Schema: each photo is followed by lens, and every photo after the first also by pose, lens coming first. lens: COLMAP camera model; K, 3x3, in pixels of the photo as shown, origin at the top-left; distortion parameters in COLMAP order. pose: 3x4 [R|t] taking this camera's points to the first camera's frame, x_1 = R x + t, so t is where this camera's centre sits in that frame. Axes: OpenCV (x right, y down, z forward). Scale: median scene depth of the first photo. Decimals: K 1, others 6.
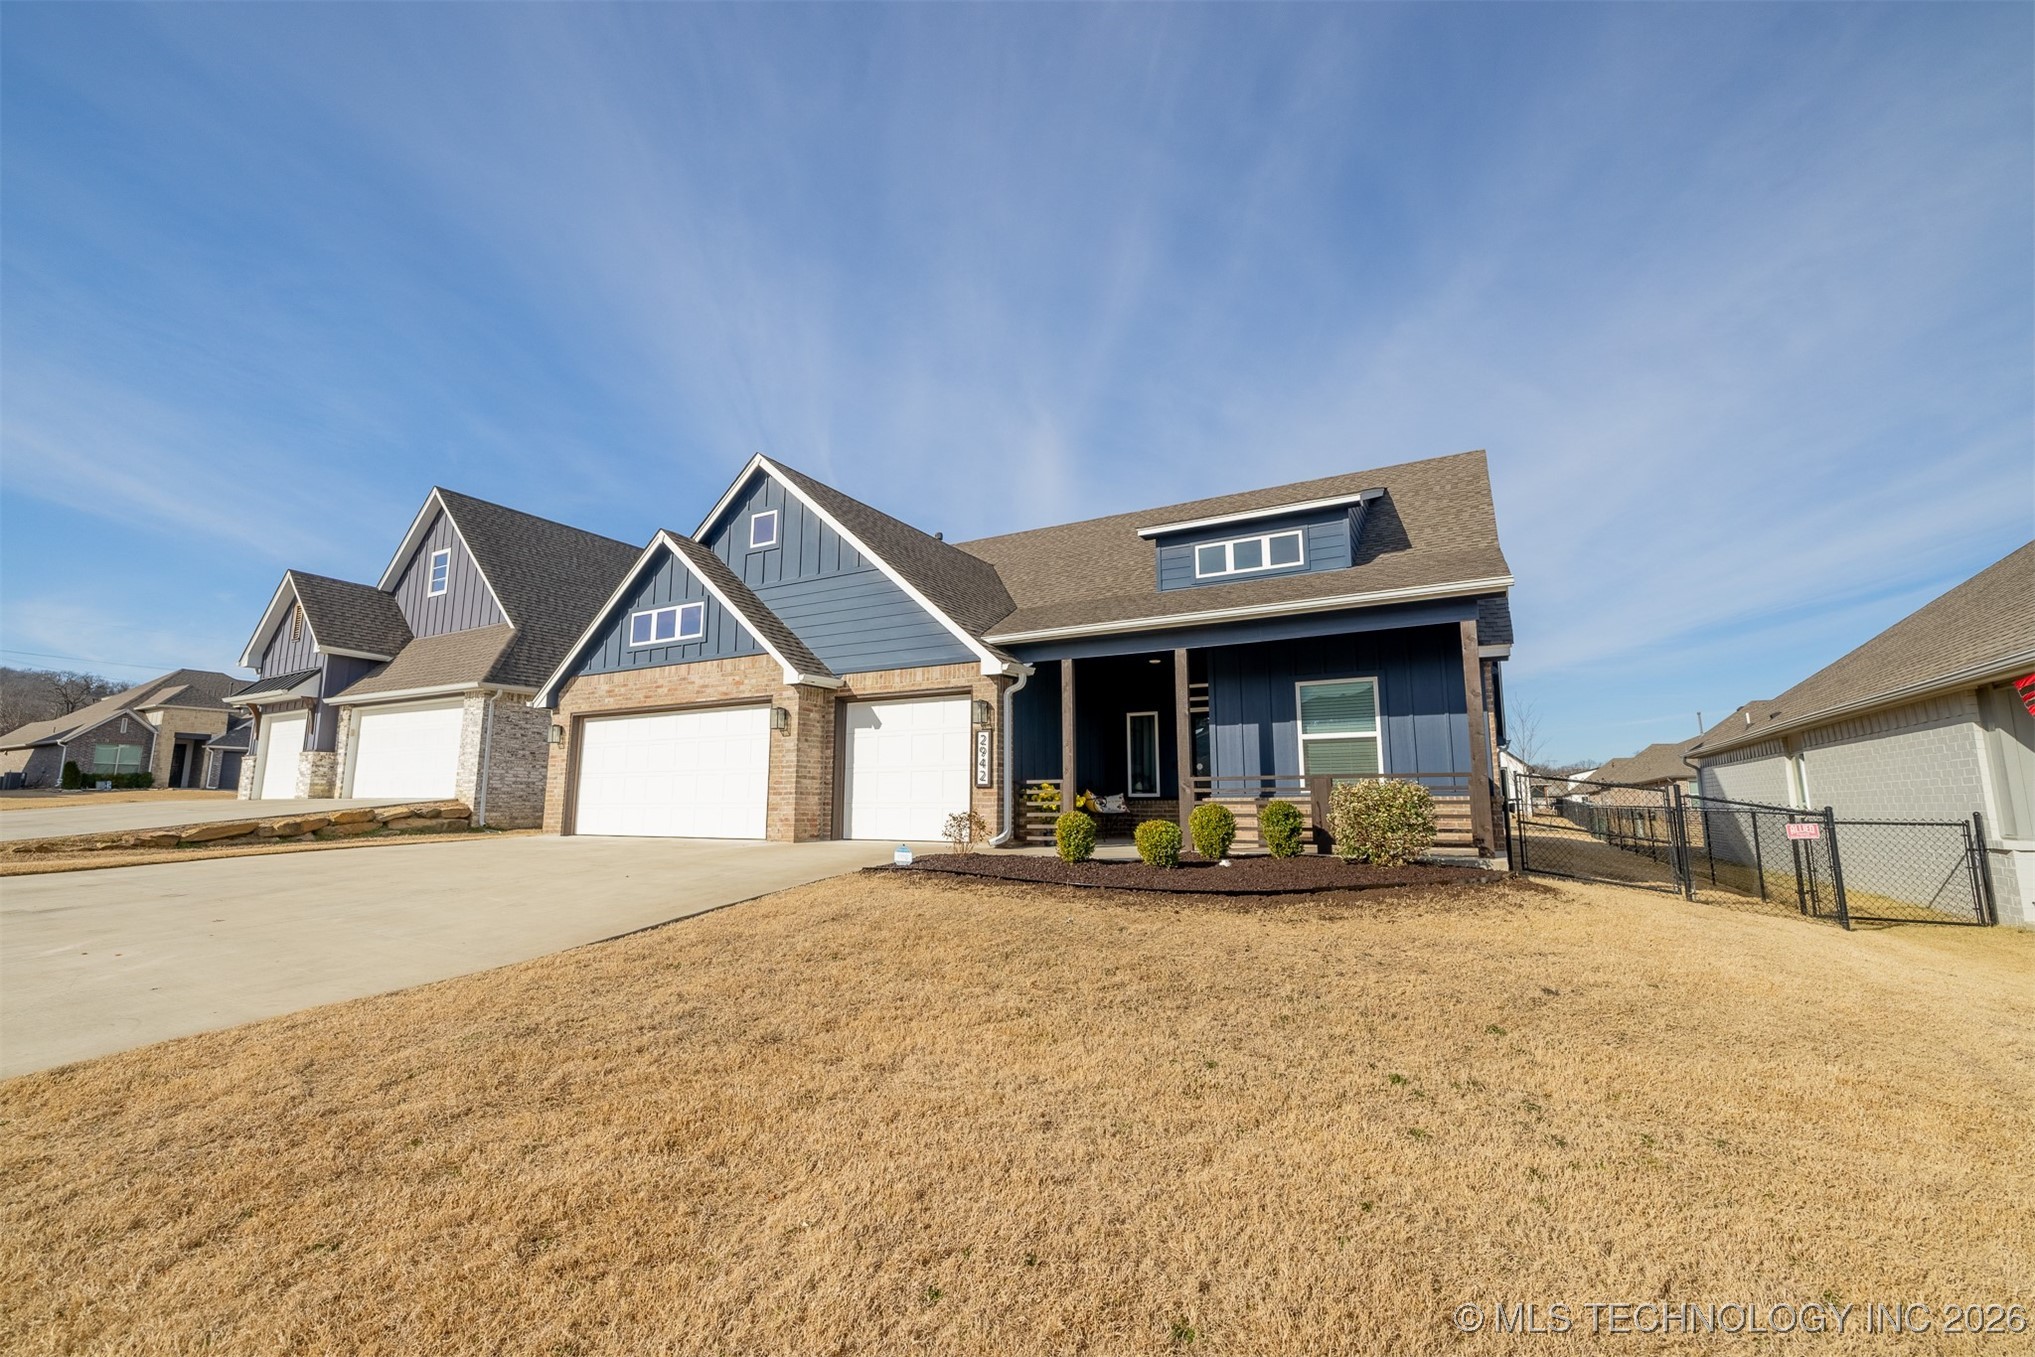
lens RADIAL K [[852.6, 0, 1016.3], [0, 852.6, 677.0], [0, 0, 1]] dist [-0.001643, 0.001084]
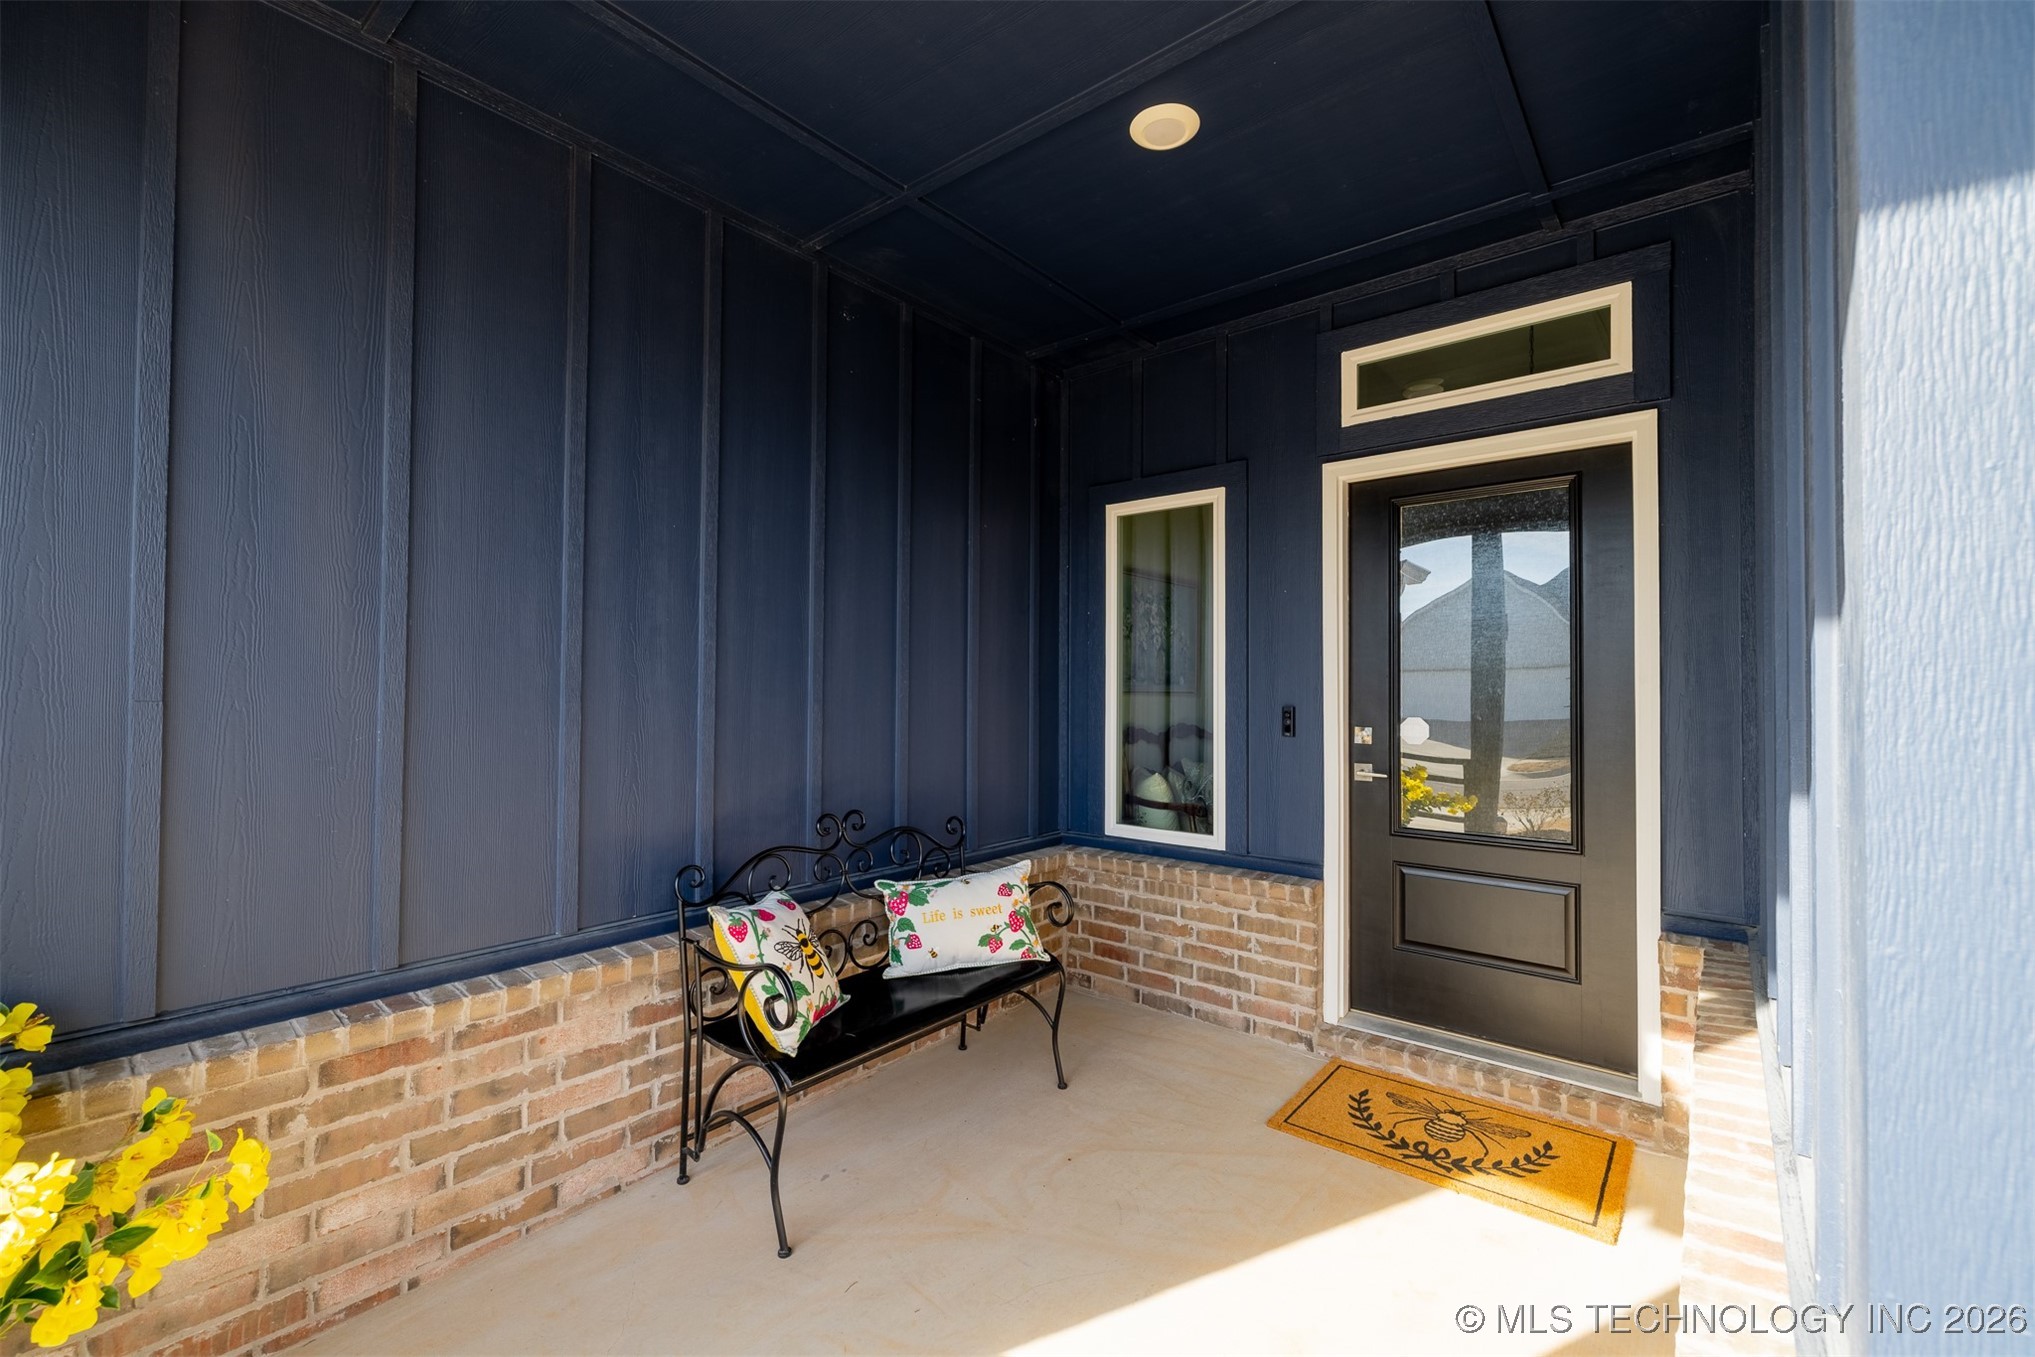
lens RADIAL K [[852.6, 0, 1006.0], [0, 852.6, 676.7], [0, 0, 1]] dist [-0.001643, 0.001084]
pose [[0.983123, 0.003489, -0.182913, 0.149941], [0.021124, 0.990966, 0.132439, 0.059769], [0.181722, -0.134068, 0.974168, 0.757710]]
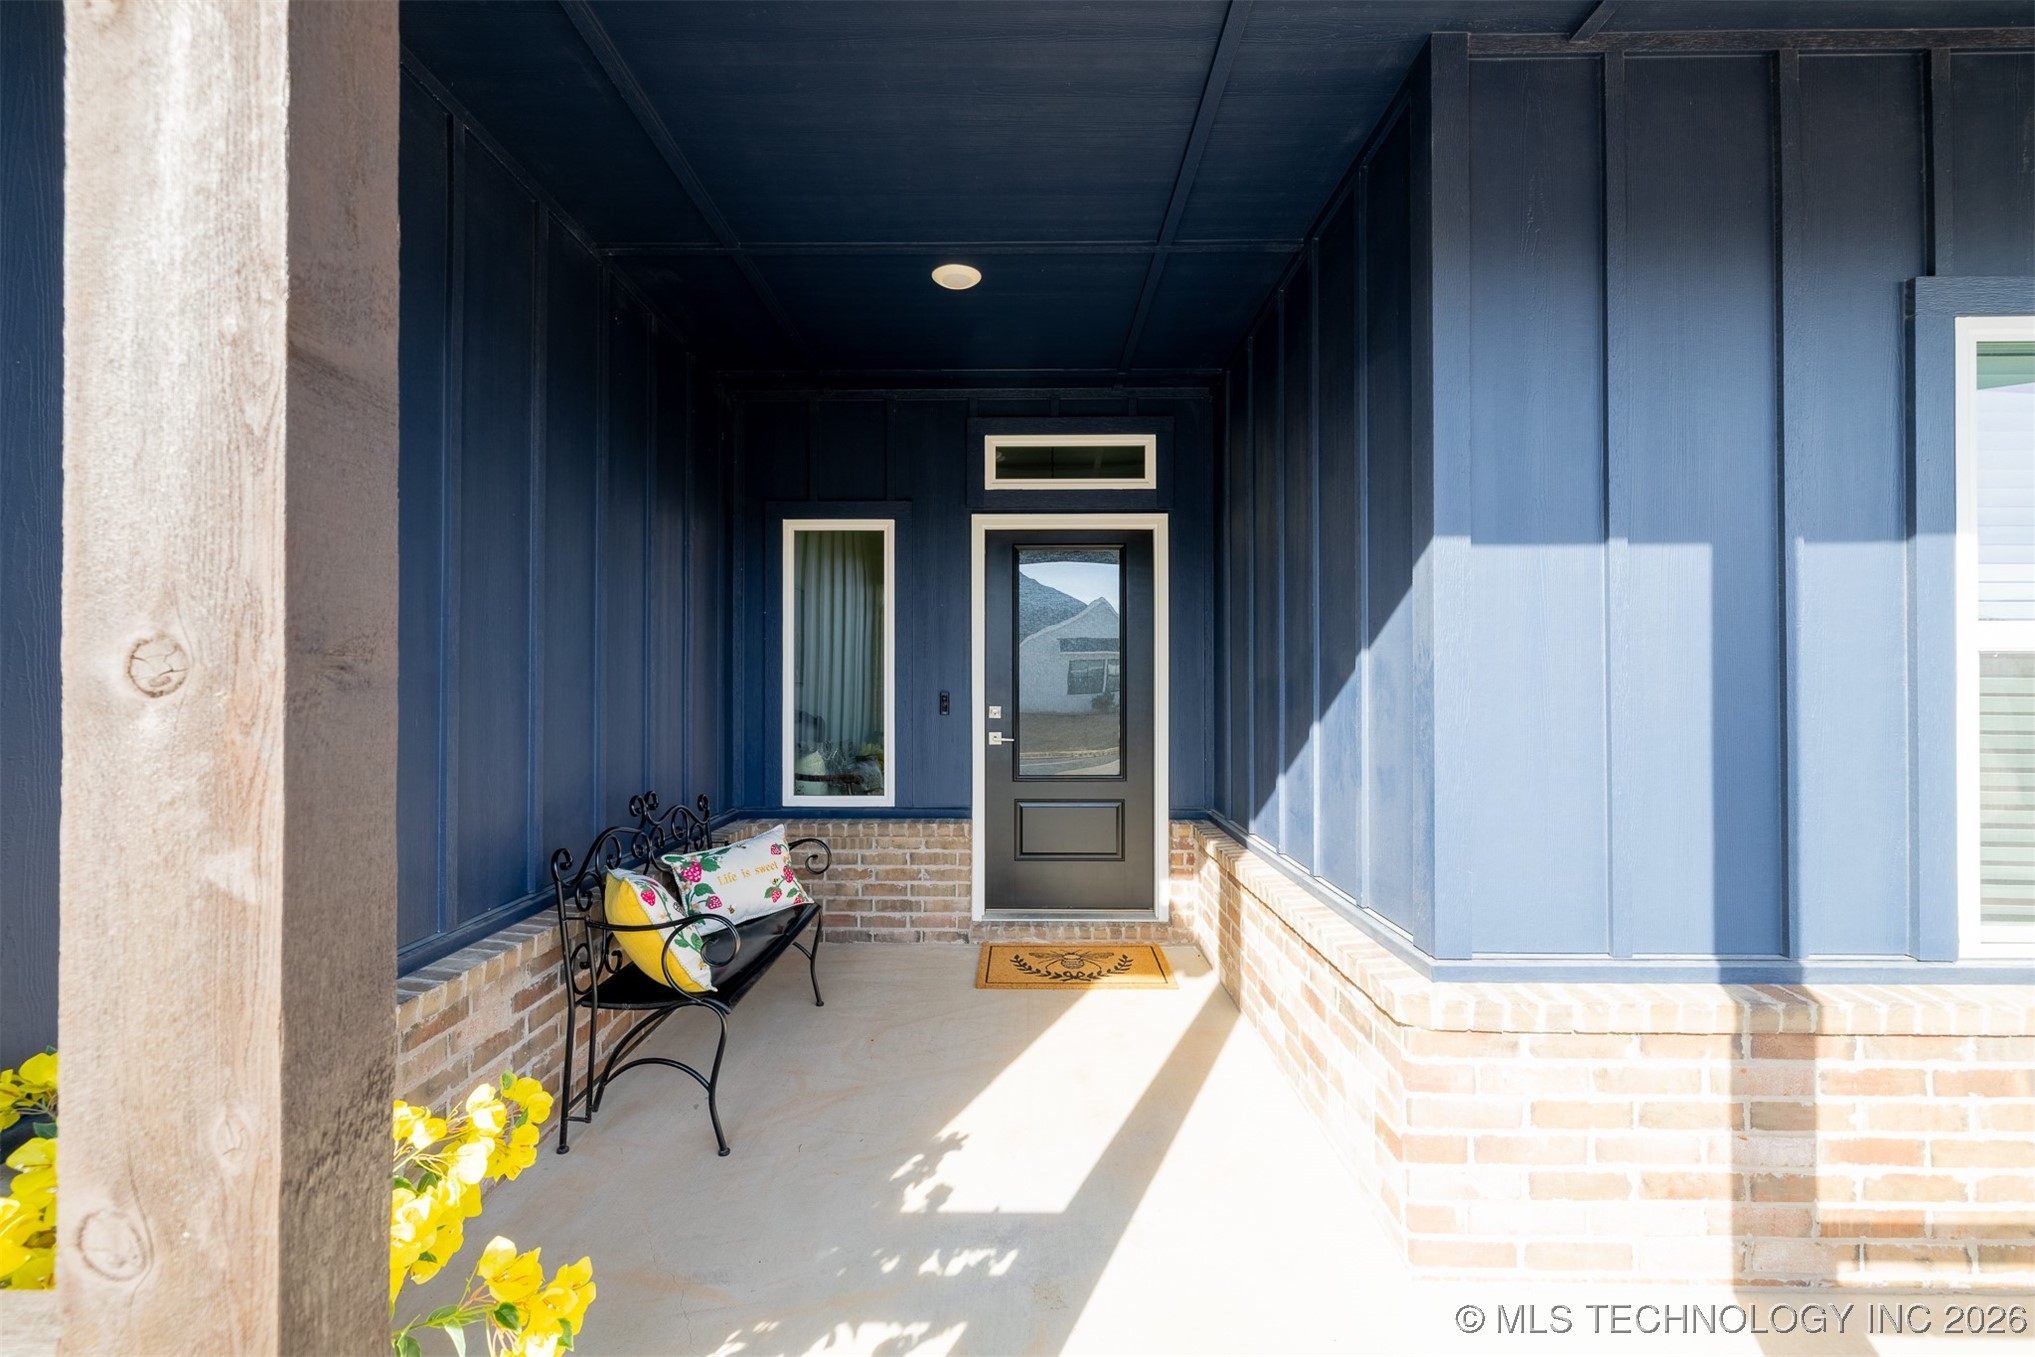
lens RADIAL K [[852.6, 0, 1020.0], [0, 852.6, 676.9], [0, 0, 1]] dist [-0.001643, 0.001084]
pose [[0.879271, 0.005072, 0.476294, 0.063983], [-0.072377, 0.989755, 0.123074, 0.054925], [-0.470790, -0.142688, 0.870630, 0.717552]]
